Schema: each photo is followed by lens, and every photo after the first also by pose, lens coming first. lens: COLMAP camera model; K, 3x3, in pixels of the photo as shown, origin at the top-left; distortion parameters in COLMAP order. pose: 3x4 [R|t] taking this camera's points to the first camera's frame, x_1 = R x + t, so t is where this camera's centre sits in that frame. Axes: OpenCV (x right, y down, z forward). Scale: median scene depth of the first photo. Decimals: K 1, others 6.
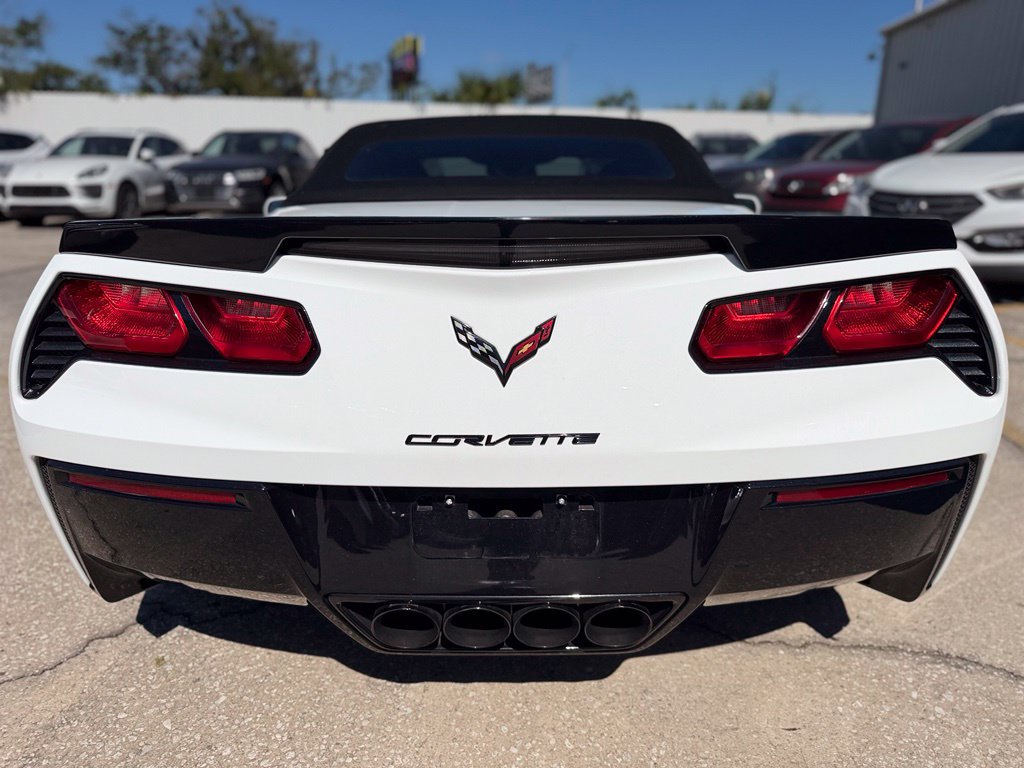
lens RADIAL K [[733.1, 0, 512.0], [0, 733.1, 384.0], [0, 0, 1]] dist [-0.005187, -0.004980]
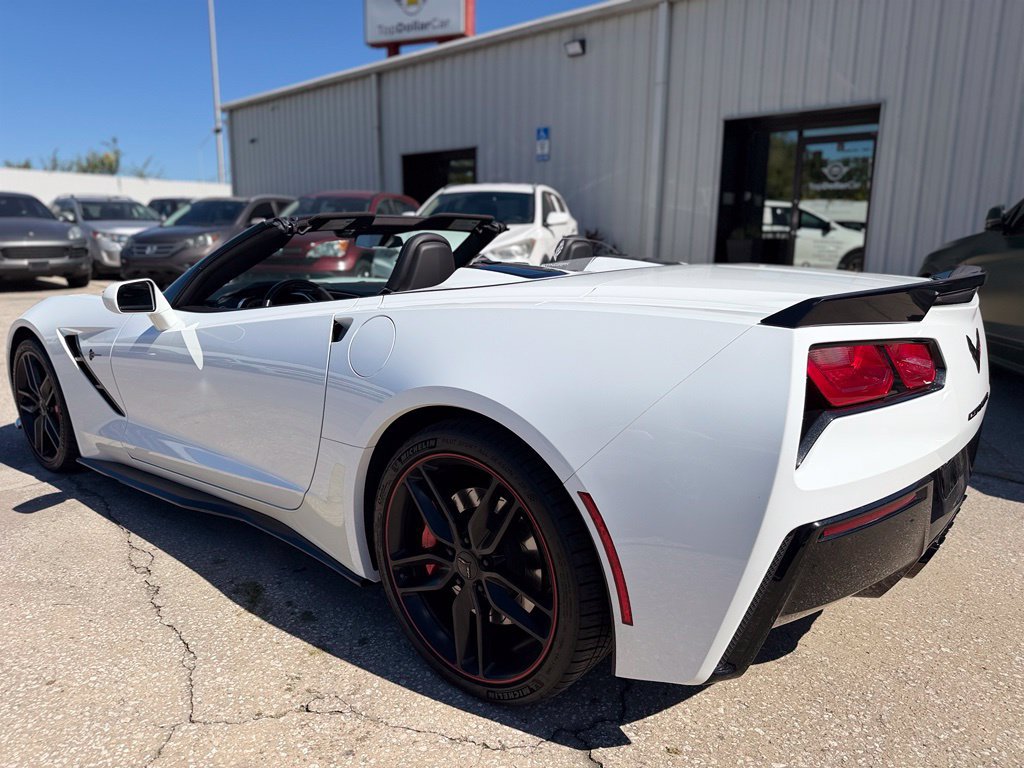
lens RADIAL K [[730.1, 0, 512.6], [0, 730.1, 387.7], [0, 0, 1]] dist [0.005275, -0.016897]
pose [[0.633944, -0.167442, 0.755035, -1.276739], [0.224292, 0.974128, 0.027709, -0.161490], [-0.740140, 0.151782, 0.655099, 0.461516]]
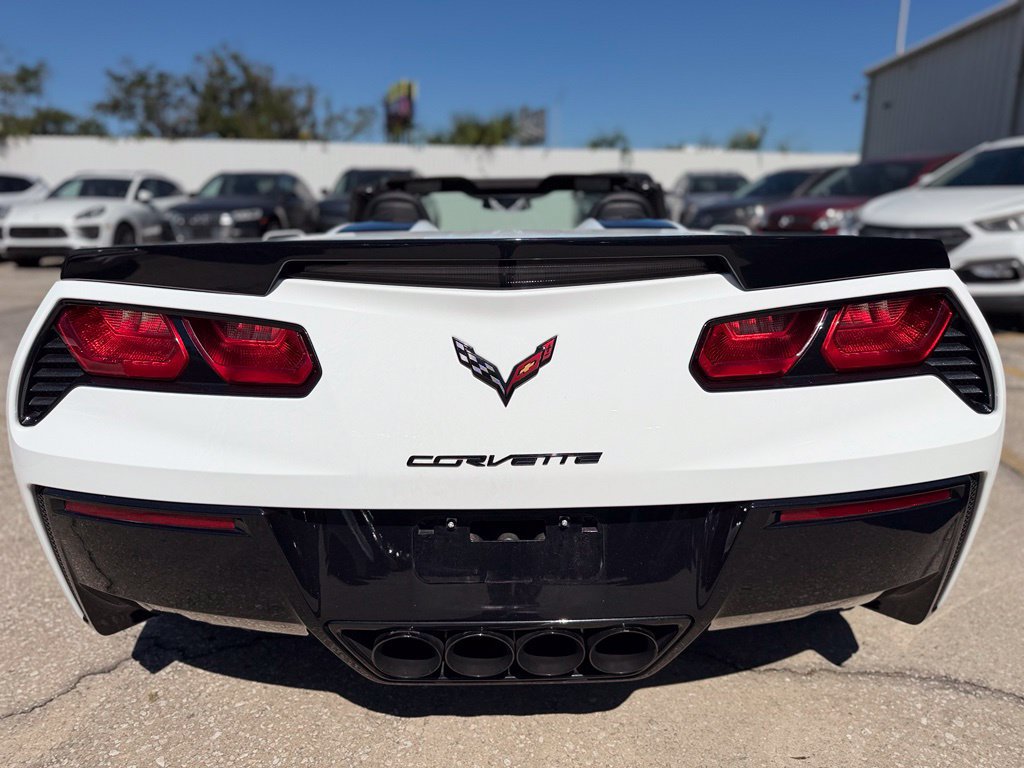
lens RADIAL K [[733.8, 0, 513.3], [0, 733.8, 384.6], [0, 0, 1]] dist [-0.007307, -0.001944]
pose [[0.999928, -0.008128, 0.008868, -0.006299], [0.008574, 0.998638, -0.051462, 0.017443], [-0.008438, 0.051534, 0.998636, -0.000782]]
